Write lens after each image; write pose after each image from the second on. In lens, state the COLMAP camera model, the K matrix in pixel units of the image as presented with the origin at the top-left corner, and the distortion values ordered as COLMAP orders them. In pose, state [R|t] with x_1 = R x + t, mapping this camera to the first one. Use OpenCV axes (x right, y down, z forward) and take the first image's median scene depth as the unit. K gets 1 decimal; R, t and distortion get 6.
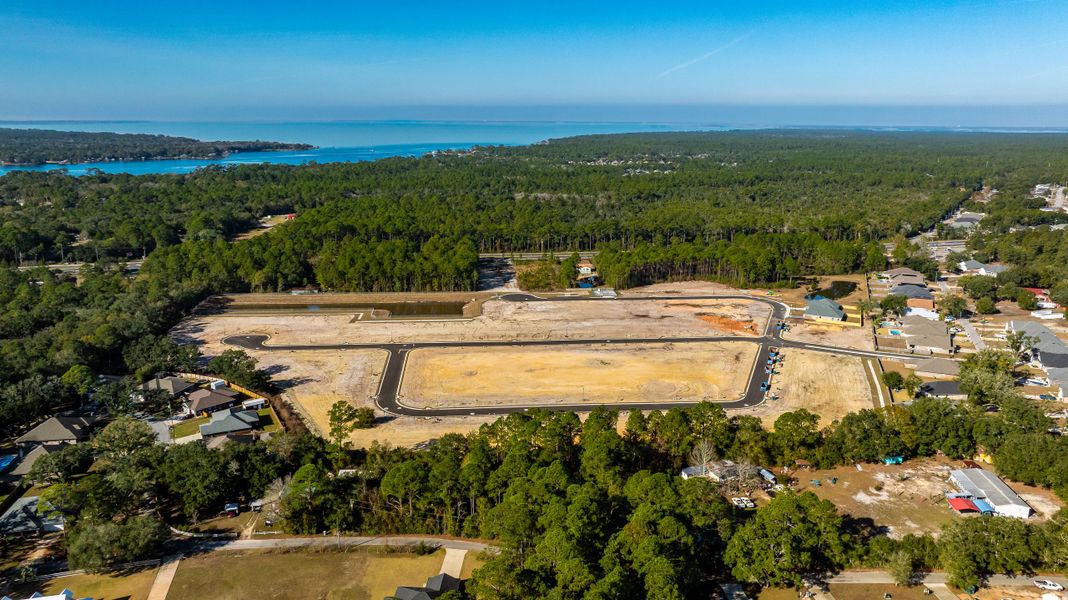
lens RADIAL K [[764.4, 0, 550.6], [0, 764.4, 304.0], [0, 0, 1]] dist [-0.033156, 0.037008]
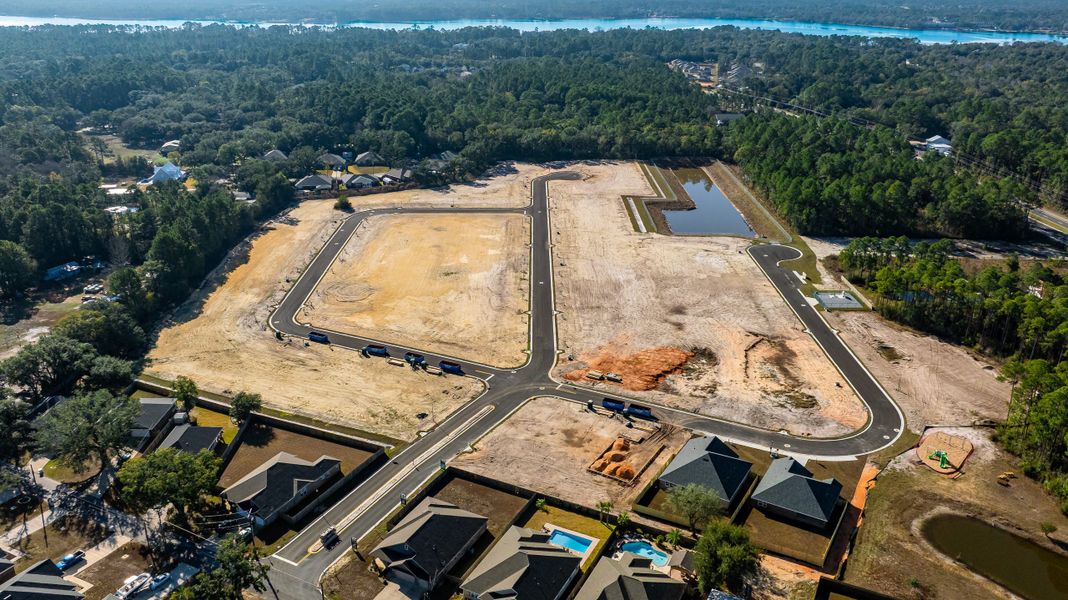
lens RADIAL K [[822.4, 0, 535.8], [0, 822.4, 300.4], [0, 0, 1]] dist [-0.016097, -0.007561]
pose [[-0.104810, 0.358507, -0.927625, 0.729620], [-0.238290, 0.896537, 0.373416, -0.208254], [0.965522, 0.260181, -0.008537, 0.865930]]
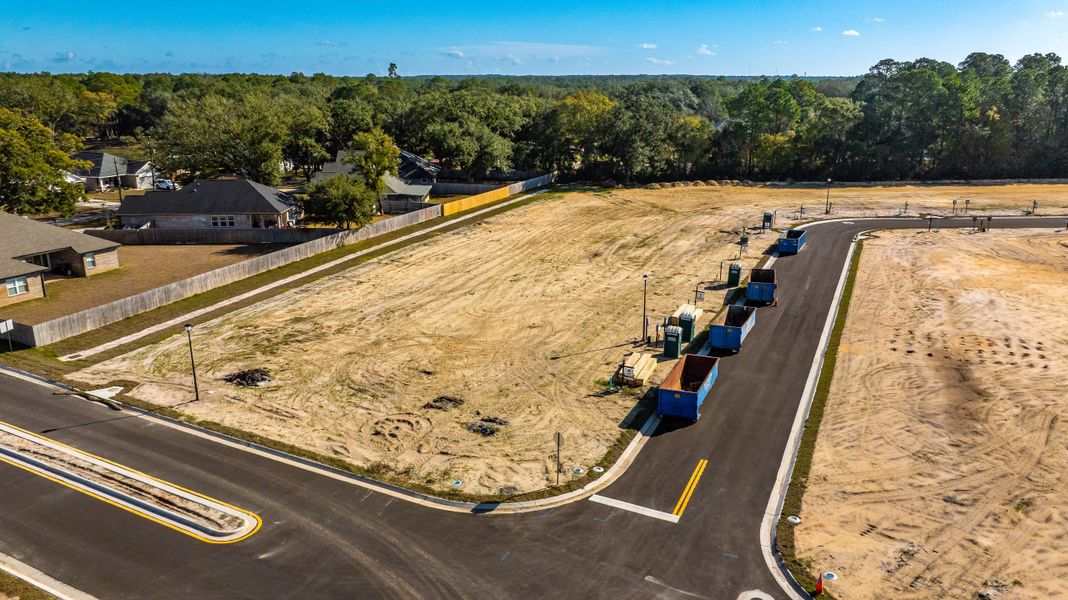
lens RADIAL K [[790.0, 0, 537.9], [0, 790.0, 300.3], [0, 0, 1]] dist [-0.017186, 0.010959]
pose [[-0.997442, -0.028050, 0.065750, 0.251490], [0.007677, 0.872441, 0.488660, -0.010872], [-0.071070, 0.487915, -0.869993, 0.906523]]
